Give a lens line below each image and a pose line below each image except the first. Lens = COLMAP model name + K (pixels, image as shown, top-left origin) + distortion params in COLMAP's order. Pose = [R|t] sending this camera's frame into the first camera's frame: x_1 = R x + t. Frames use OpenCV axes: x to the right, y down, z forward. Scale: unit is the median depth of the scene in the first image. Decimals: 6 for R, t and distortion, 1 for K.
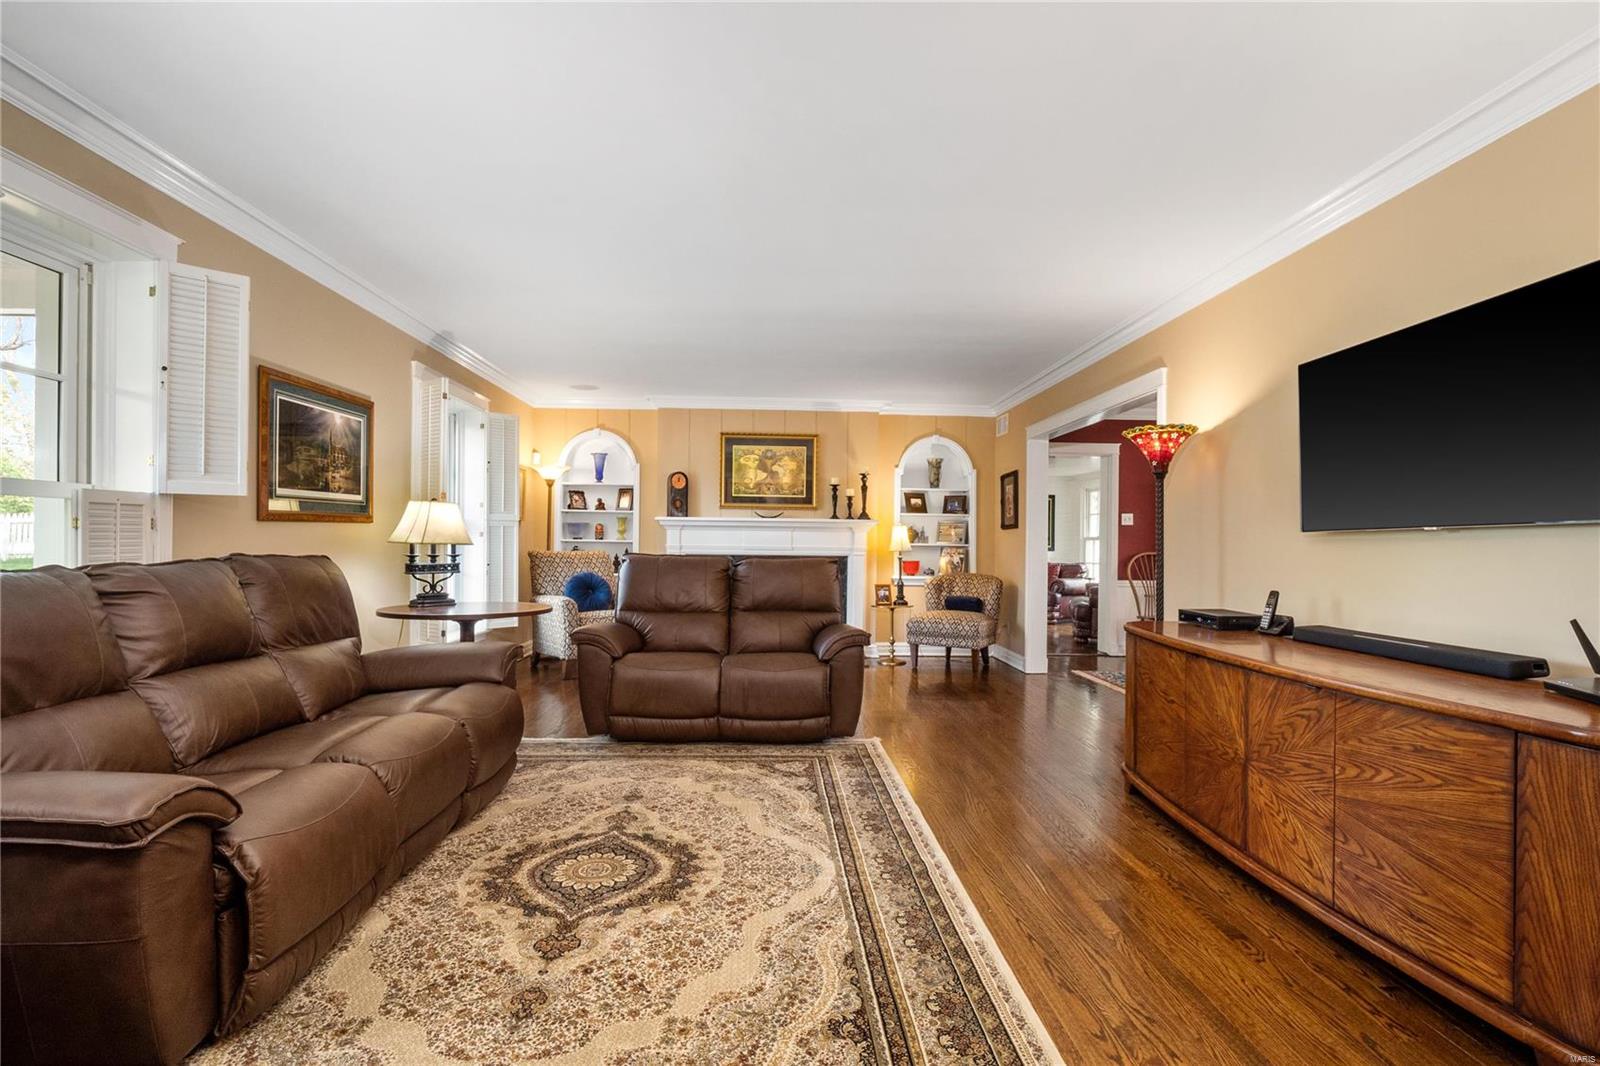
lens RADIAL K [[751.9, 0, 800.0], [0, 751.9, 533.0], [0, 0, 1]] dist [-0.016467, 0.001376]
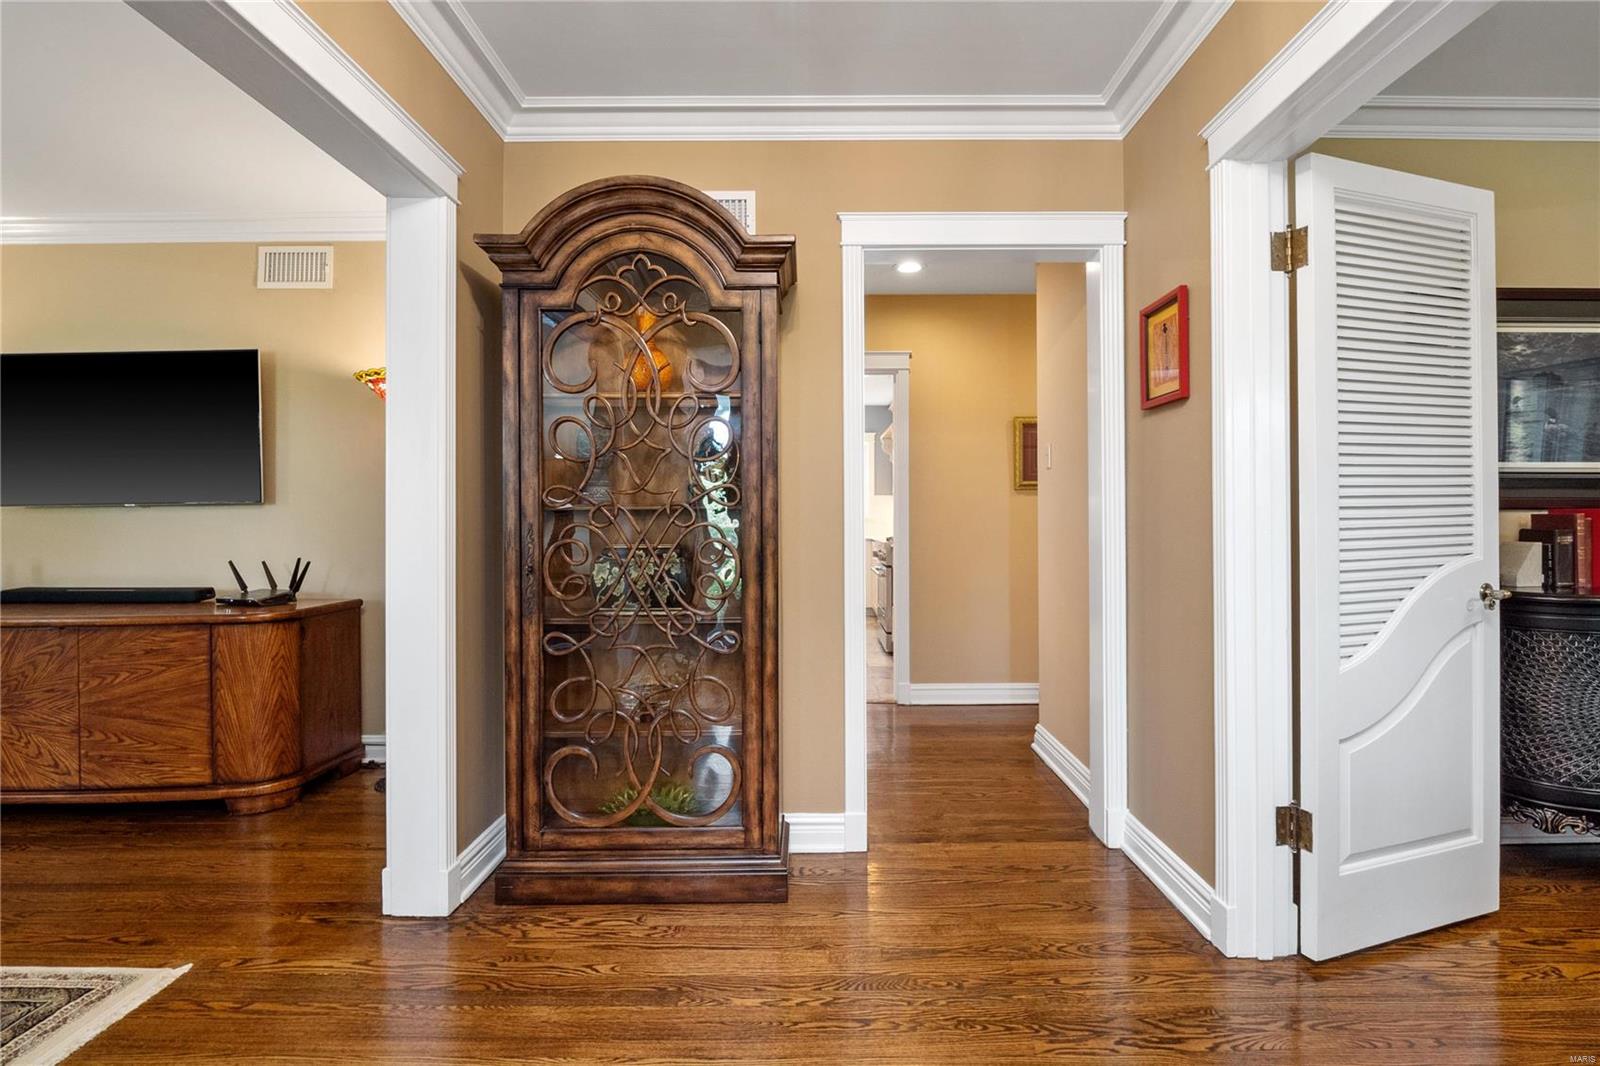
lens RADIAL K [[751.9, 0, 800.0], [0, 751.9, 533.0], [0, 0, 1]] dist [-0.016467, 0.001376]
pose [[0.046652, -0.024027, 0.998622, -0.529452], [-0.011001, 0.999638, 0.024565, -0.002641], [-0.998851, -0.012132, 0.046371, -0.342495]]
